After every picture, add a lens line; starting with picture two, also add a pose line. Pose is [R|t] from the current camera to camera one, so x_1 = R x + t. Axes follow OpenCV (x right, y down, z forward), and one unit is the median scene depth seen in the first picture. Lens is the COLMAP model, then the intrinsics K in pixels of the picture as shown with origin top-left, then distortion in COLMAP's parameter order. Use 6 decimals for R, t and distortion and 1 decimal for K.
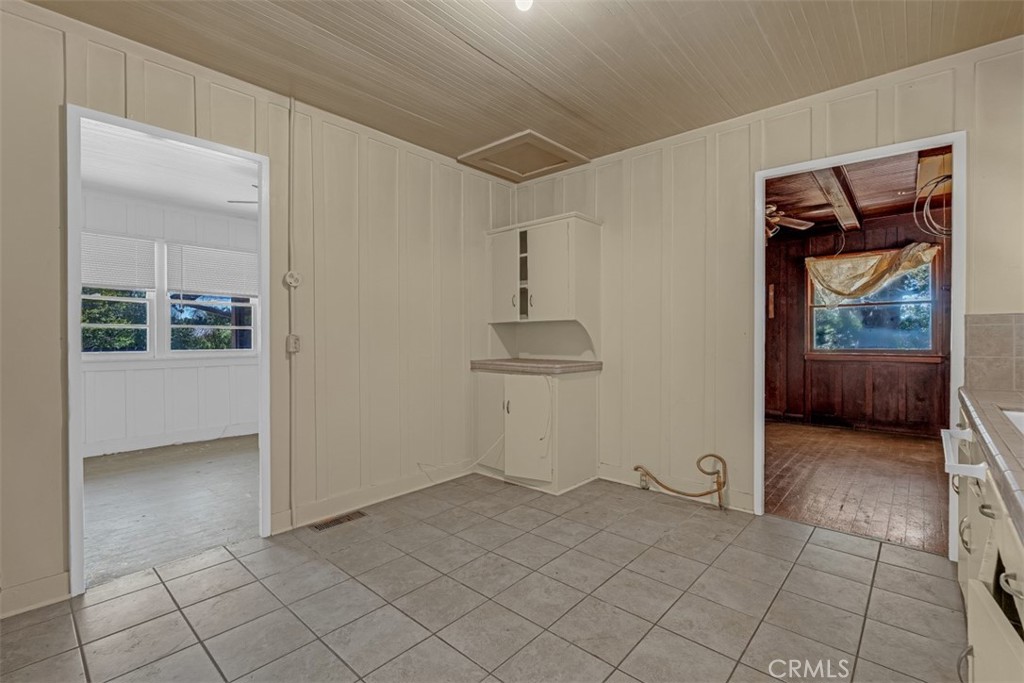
lens RADIAL K [[453.5, 0, 512.2], [0, 453.5, 339.1], [0, 0, 1]] dist [-0.001029, -0.000292]
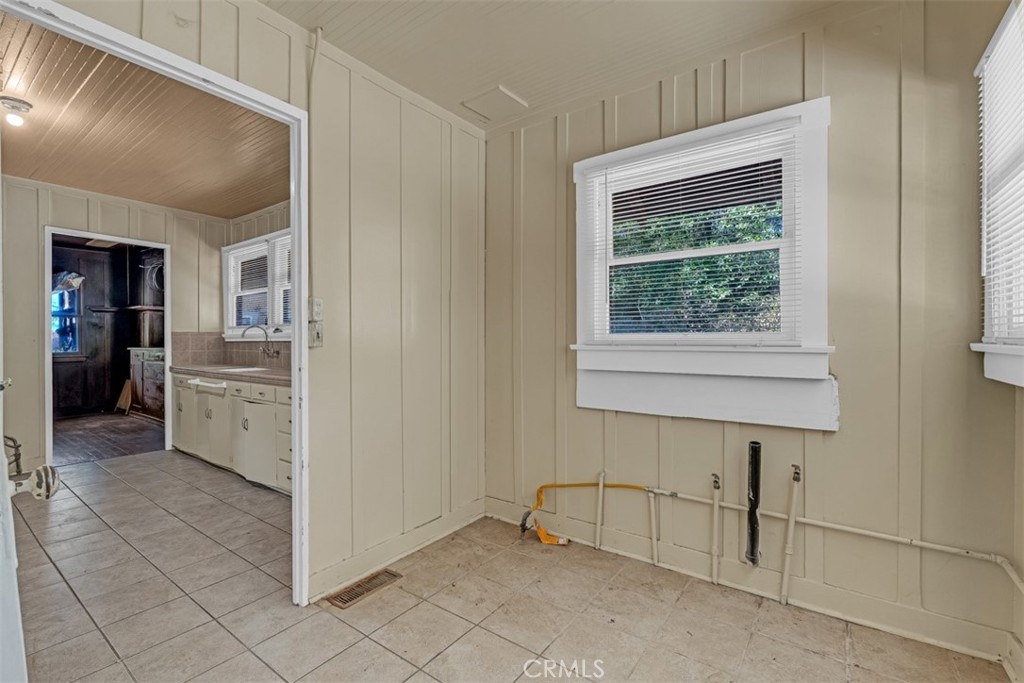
lens RADIAL K [[452.2, 0, 509.4], [0, 452.2, 339.6], [0, 0, 1]] dist [-0.001846, -0.000407]
pose [[-0.095812, 0.001725, 0.995398, -0.835588], [0.009015, 0.999959, -0.000865, -0.000504], [-0.995359, 0.008891, -0.095823, -0.247025]]
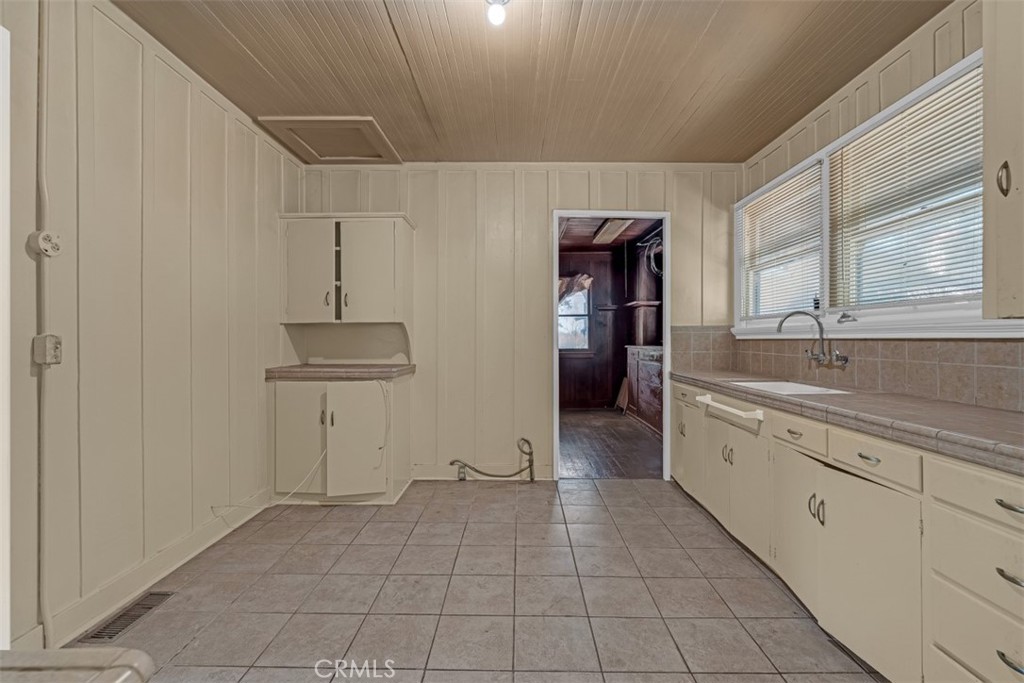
lens RADIAL K [[452.2, 0, 509.4], [0, 452.2, 339.6], [0, 0, 1]] dist [-0.001846, -0.000407]
pose [[0.755538, 0.000805, 0.655104, -0.325315], [0.002738, 0.999987, -0.004388, -0.000028], [-0.655099, 0.005109, 0.755526, 0.107200]]
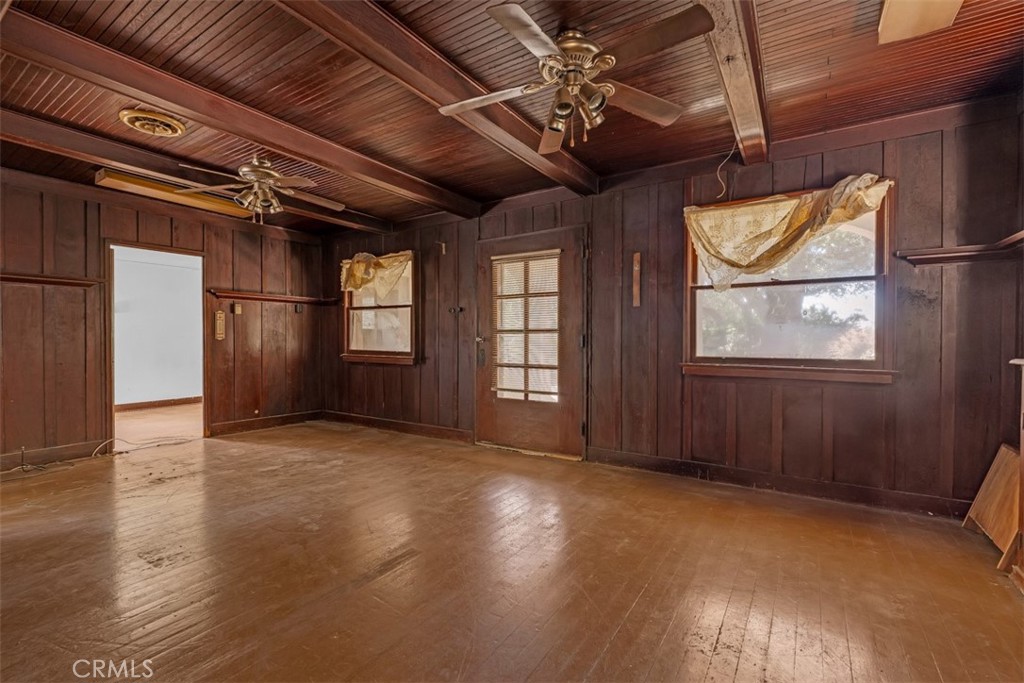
lens RADIAL K [[453.5, 0, 512.2], [0, 453.5, 339.1], [0, 0, 1]] dist [-0.001029, -0.000292]
pose [[0.988437, 0.005054, 0.151549, 0.570005], [-0.005711, 0.999976, 0.003899, -0.006121], [-0.151526, -0.004719, 0.988442, 0.752425]]
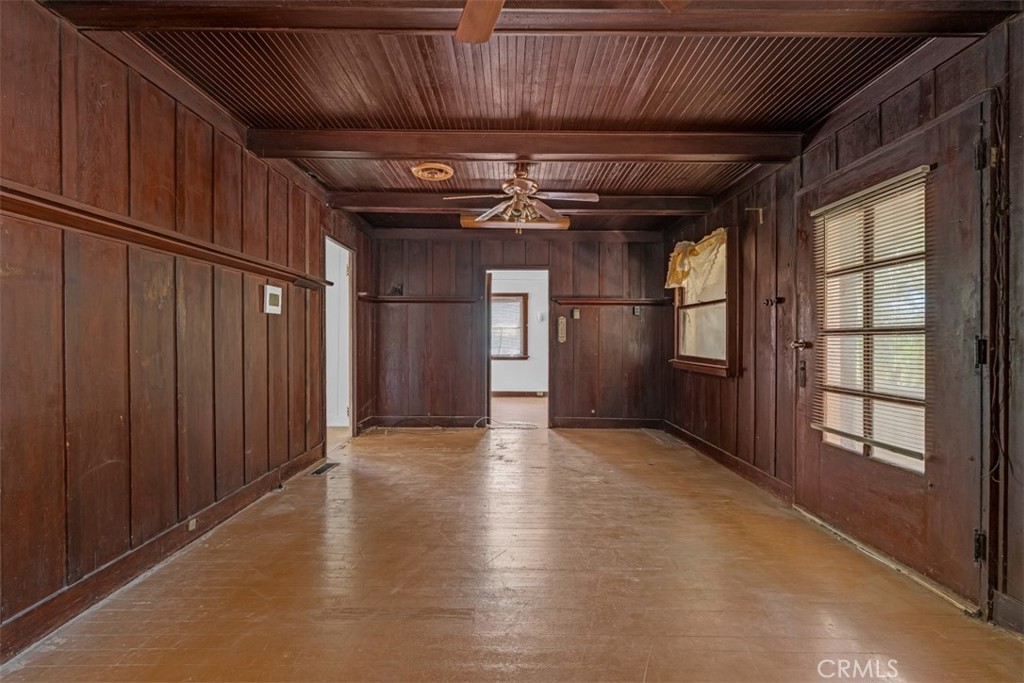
lens RADIAL K [[452.2, 0, 509.4], [0, 452.2, 339.6], [0, 0, 1]] dist [-0.001846, -0.000407]
pose [[0.668316, 0.008669, -0.743827, 0.960478], [-0.006131, 0.999962, 0.006145, -0.012163], [0.743853, 0.000453, 0.668343, 1.127467]]
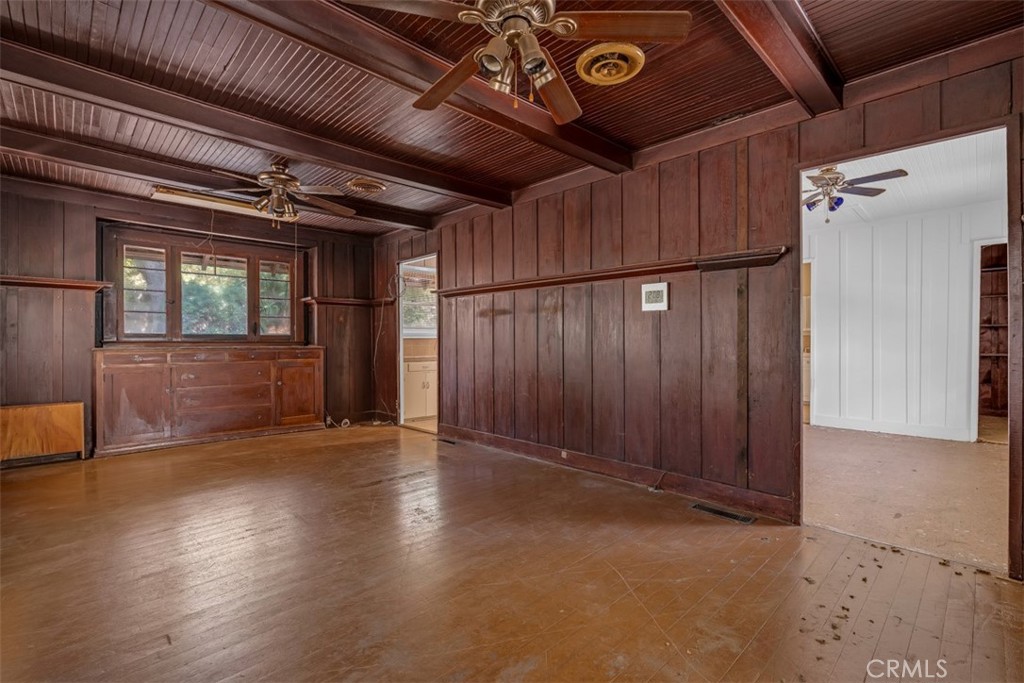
lens RADIAL K [[453.5, 0, 512.2], [0, 453.5, 339.1], [0, 0, 1]] dist [-0.001029, -0.000292]
pose [[-0.998287, 0.005441, 0.058253, 0.122916], [0.005726, 0.999972, 0.004729, -0.003929], [-0.058226, 0.005055, -0.998291, 2.417617]]
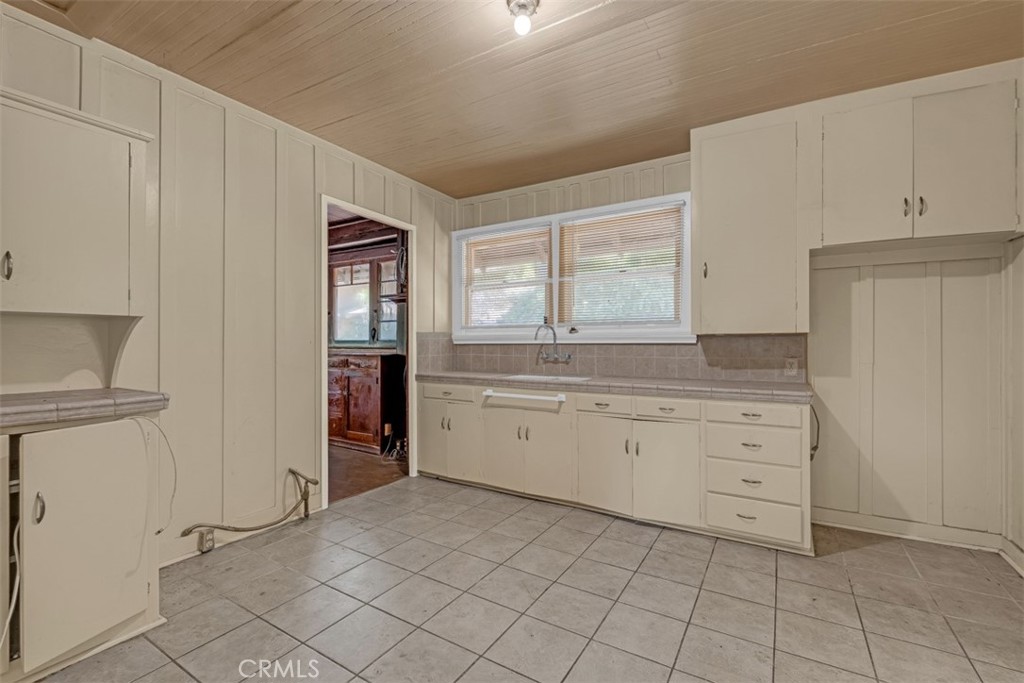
lens RADIAL K [[453.5, 0, 512.2], [0, 453.5, 339.1], [0, 0, 1]] dist [-0.001029, -0.000292]
pose [[-0.180433, 0.010519, 0.983531, -0.518829], [0.007156, 0.999930, -0.009382, -0.004758], [-0.983561, 0.005345, -0.180496, 0.632864]]
